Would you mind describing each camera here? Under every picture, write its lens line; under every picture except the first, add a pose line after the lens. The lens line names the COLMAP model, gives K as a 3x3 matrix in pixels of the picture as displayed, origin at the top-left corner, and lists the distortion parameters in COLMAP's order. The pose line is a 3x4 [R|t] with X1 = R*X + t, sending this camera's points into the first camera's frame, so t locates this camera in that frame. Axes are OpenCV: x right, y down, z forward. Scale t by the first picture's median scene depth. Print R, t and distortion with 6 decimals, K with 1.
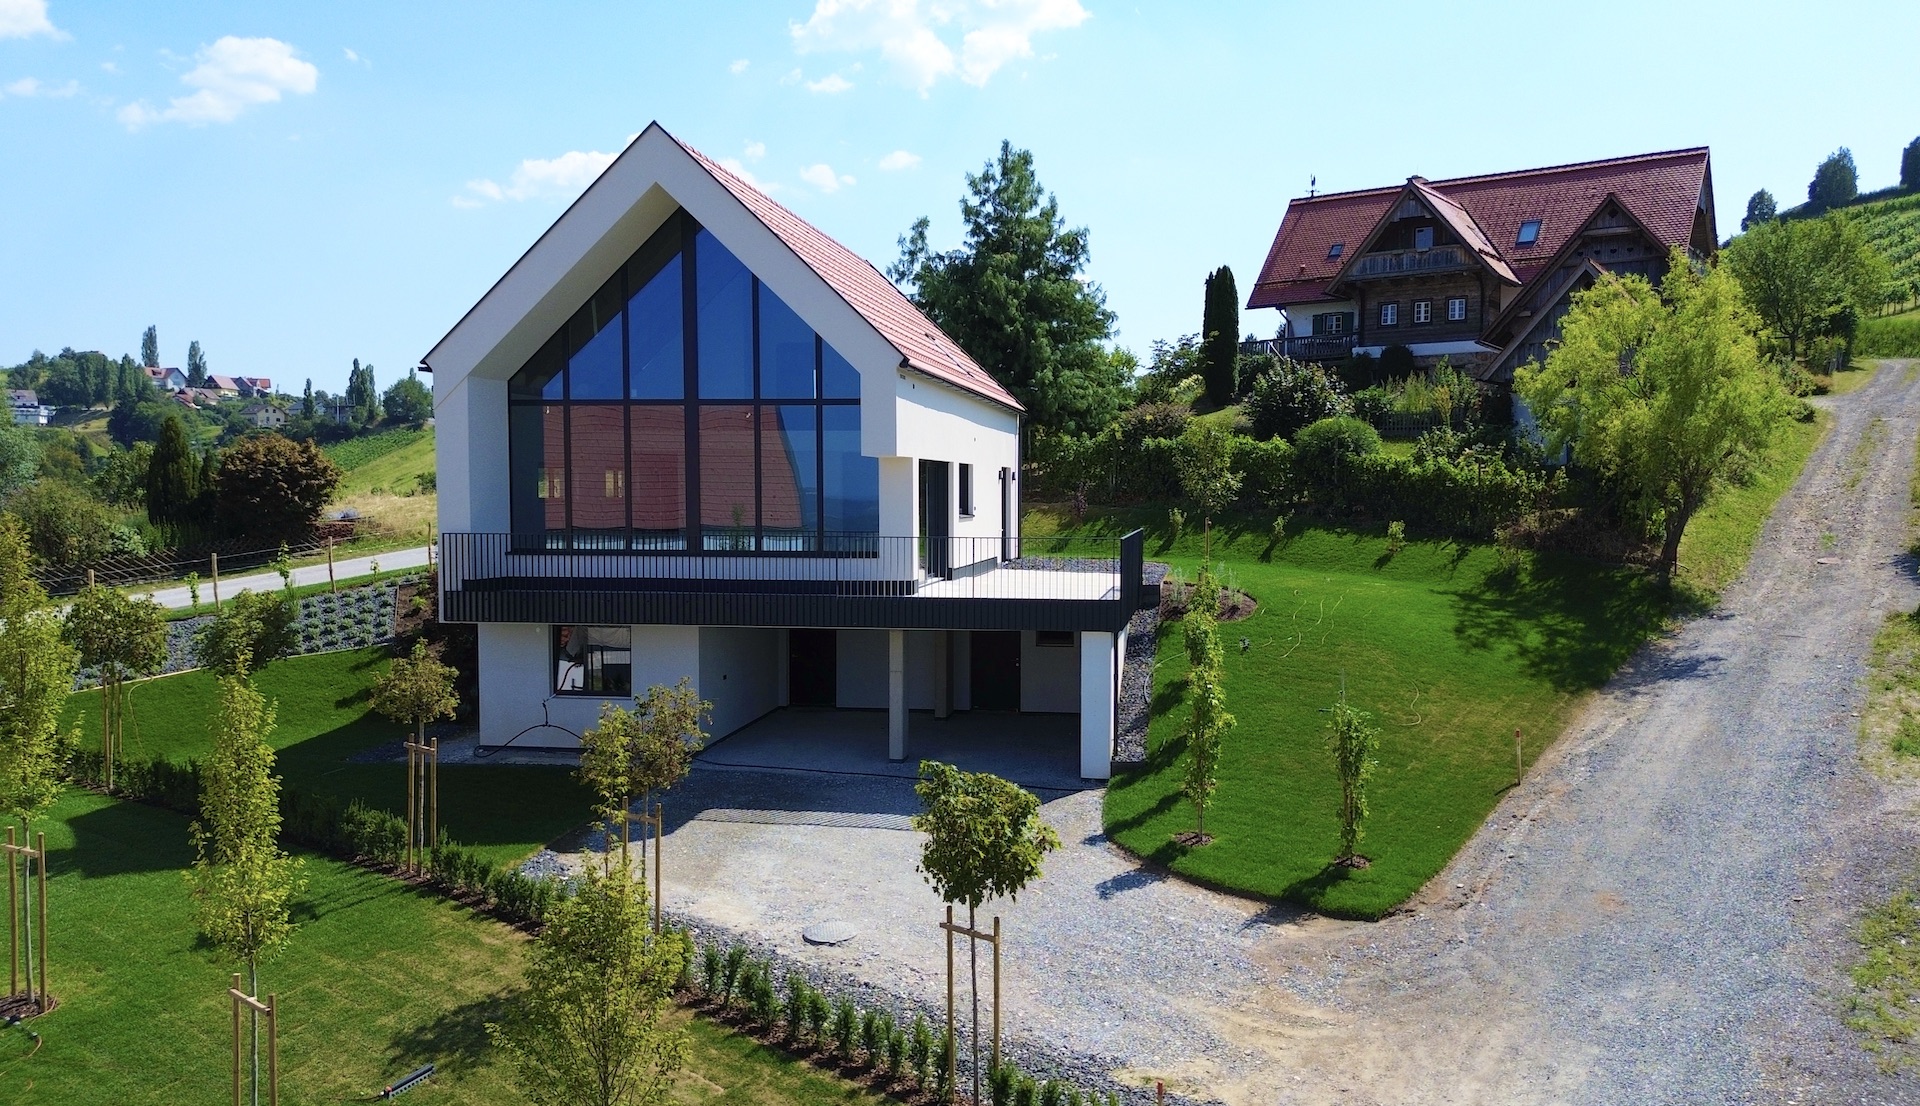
lens RADIAL K [[1385.8, 0, 981.4], [0, 1385.8, 592.4], [0, 0, 1]] dist [0.089855, -0.002562]
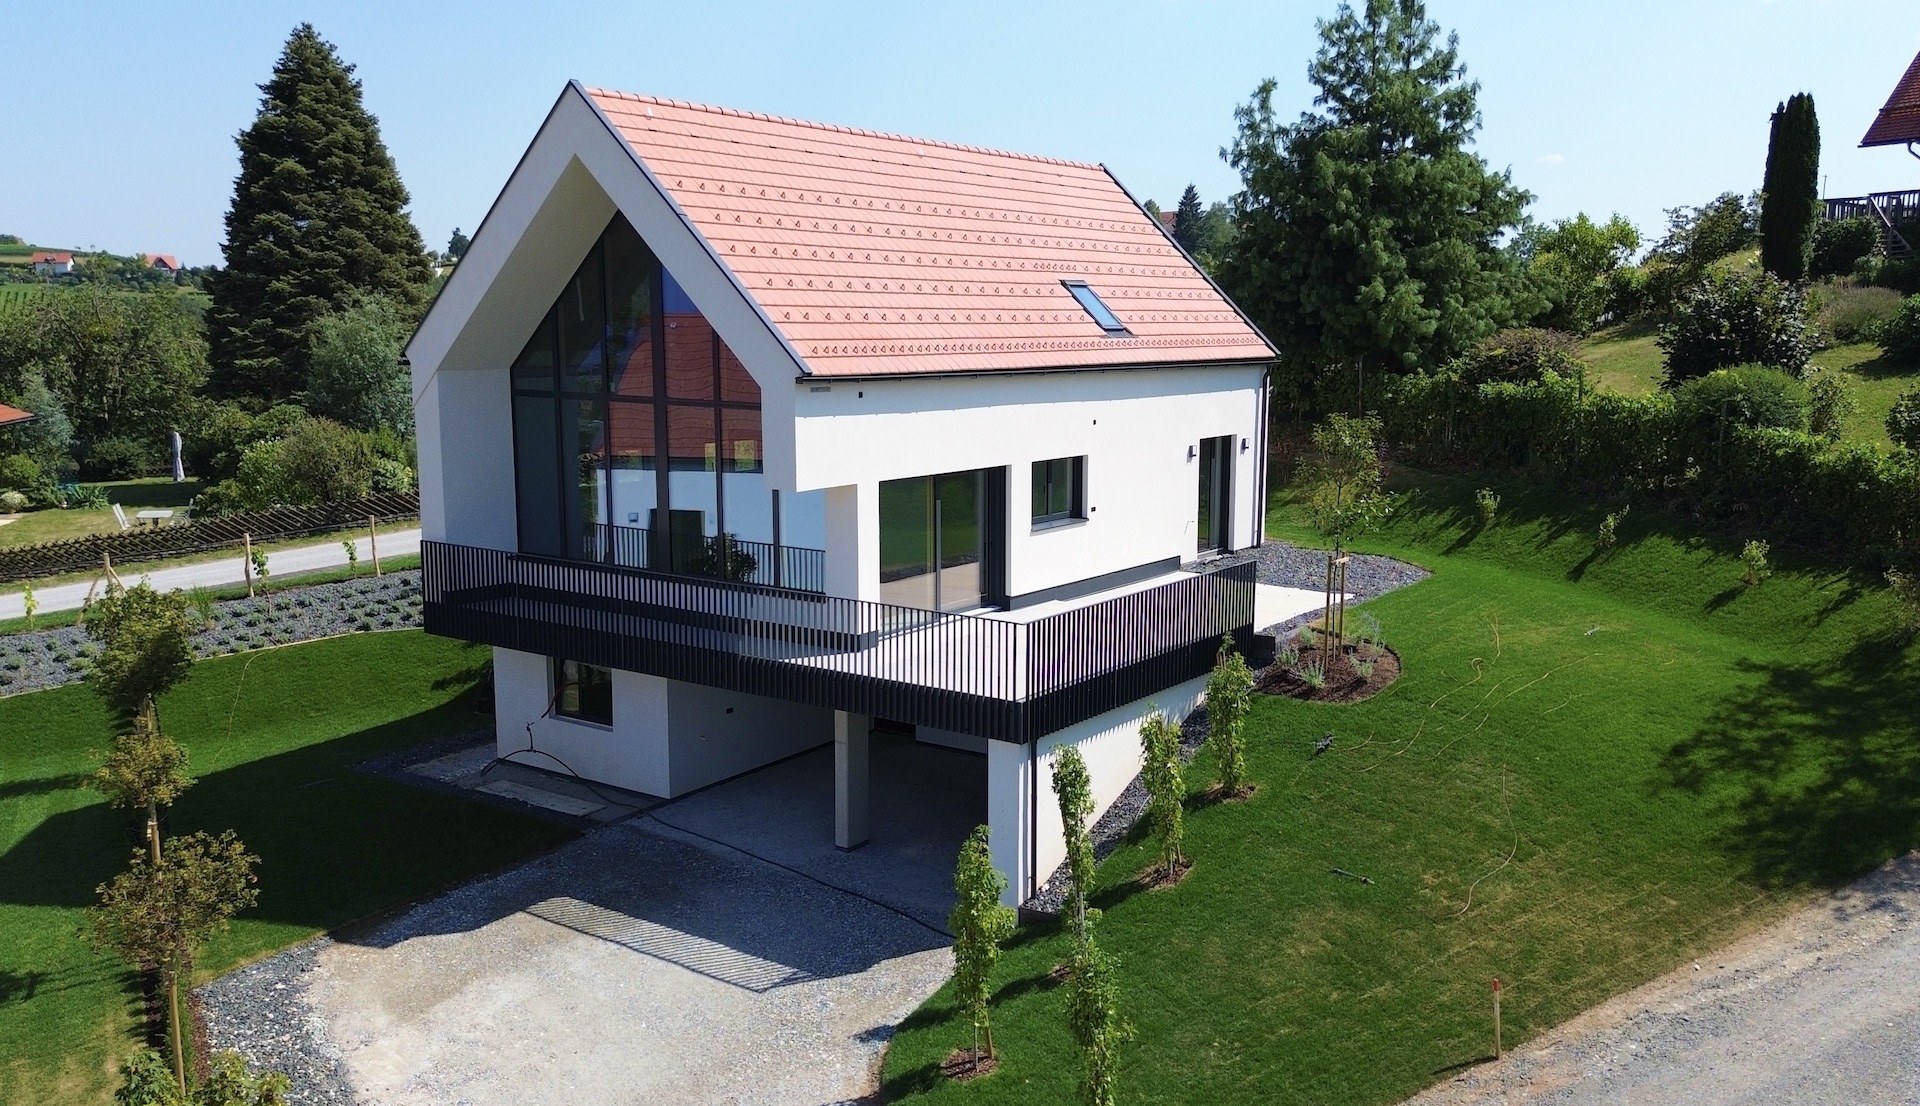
lens RADIAL K [[1570.0, 0, 1047.4], [0, 1570.0, 578.2], [0, 0, 1]] dist [0.036659, 0.000423]
pose [[0.908566, 0.076719, -0.410636, 0.282188], [-0.037089, 0.993924, 0.103630, -0.093560], [0.416091, -0.078925, 0.905891, 0.147091]]
